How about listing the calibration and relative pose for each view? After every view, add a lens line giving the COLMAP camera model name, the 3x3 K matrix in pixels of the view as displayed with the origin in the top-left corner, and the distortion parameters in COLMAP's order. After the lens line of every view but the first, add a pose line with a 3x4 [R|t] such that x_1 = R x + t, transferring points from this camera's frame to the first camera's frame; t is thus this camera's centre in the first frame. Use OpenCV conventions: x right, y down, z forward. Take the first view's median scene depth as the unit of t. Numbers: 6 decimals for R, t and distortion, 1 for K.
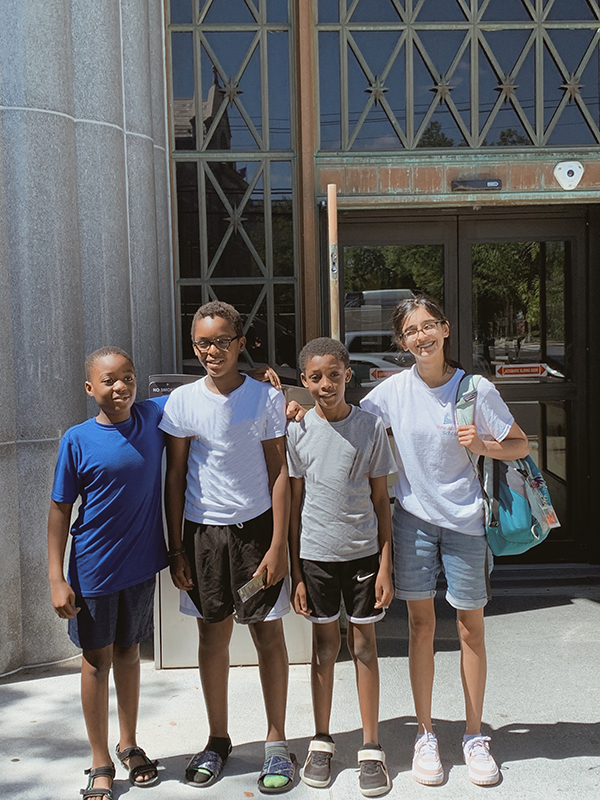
lens RADIAL K [[1097.2, 0, 300.5], [0, 1097.2, 399.4], [0, 0, 1]] dist [0.035754, 0.000000]
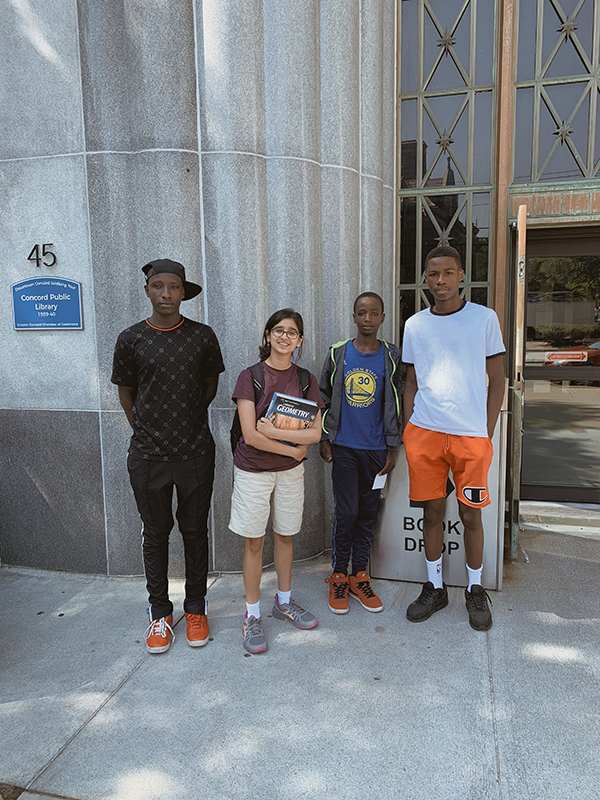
lens RADIAL K [[610.6, 0, 303.2], [0, 610.6, 403.2], [0, 0, 1]] dist [0.005548, -0.001164]
pose [[0.955467, 0.040931, -0.292247, 0.002106], [-0.017988, 0.996571, 0.080765, -0.022343], [0.294550, -0.071912, 0.952926, 0.229778]]
